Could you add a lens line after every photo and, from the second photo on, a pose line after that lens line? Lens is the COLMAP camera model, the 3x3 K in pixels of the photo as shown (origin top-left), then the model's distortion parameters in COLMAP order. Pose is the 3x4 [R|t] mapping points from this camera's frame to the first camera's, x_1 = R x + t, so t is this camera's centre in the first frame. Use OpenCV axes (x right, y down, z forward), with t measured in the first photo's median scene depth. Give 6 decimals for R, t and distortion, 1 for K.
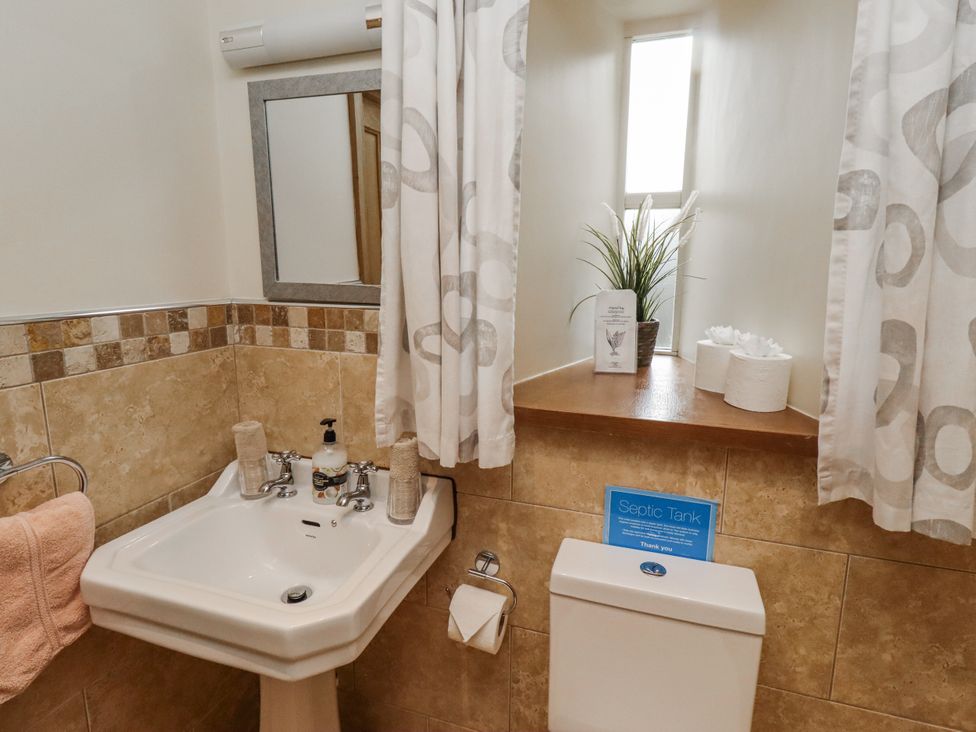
lens RADIAL K [[523.8, 0, 486.5], [0, 523.8, 359.1], [0, 0, 1]] dist [-0.001968, -0.001614]
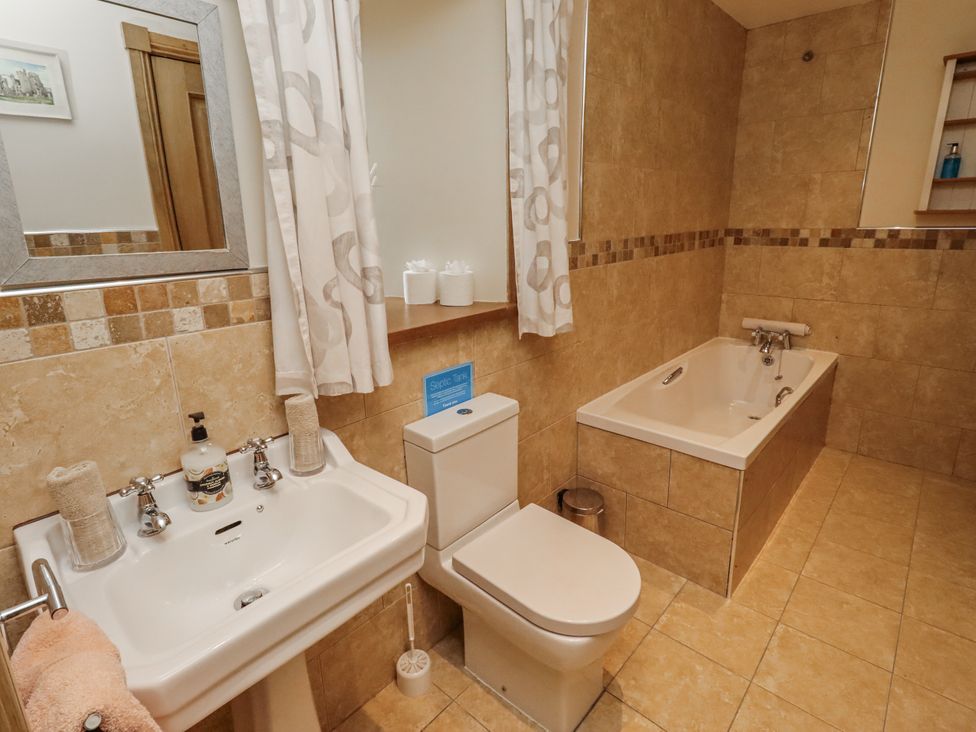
lens RADIAL K [[523.8, 0, 495.2], [0, 523.8, 363.6], [0, 0, 1]] dist [-0.001968, -0.001614]
pose [[0.368483, -0.262589, 0.891778, -0.900773], [0.197135, 0.959533, 0.201083, -0.039597], [-0.908492, 0.101705, 0.405337, 0.213520]]
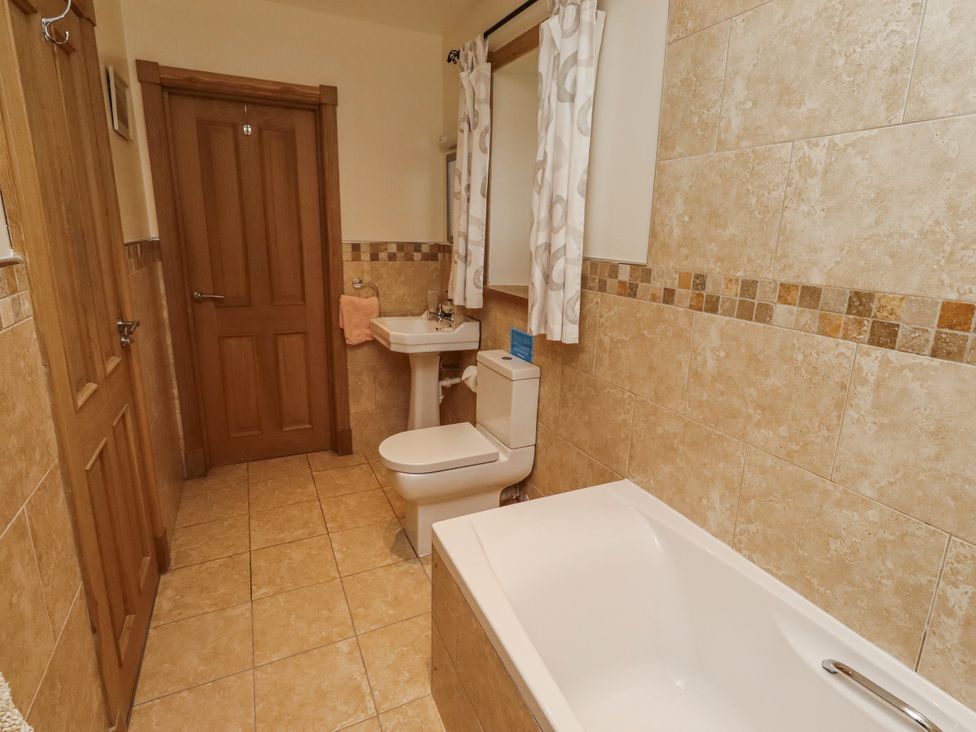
lens RADIAL K [[523.8, 0, 493.3], [0, 523.8, 363.0], [0, 0, 1]] dist [-0.001968, -0.001614]
pose [[0.691321, 0.191422, -0.696730, 1.669846], [-0.154426, 0.981132, 0.116333, 0.132600], [0.705853, 0.027170, 0.707837, -0.628268]]
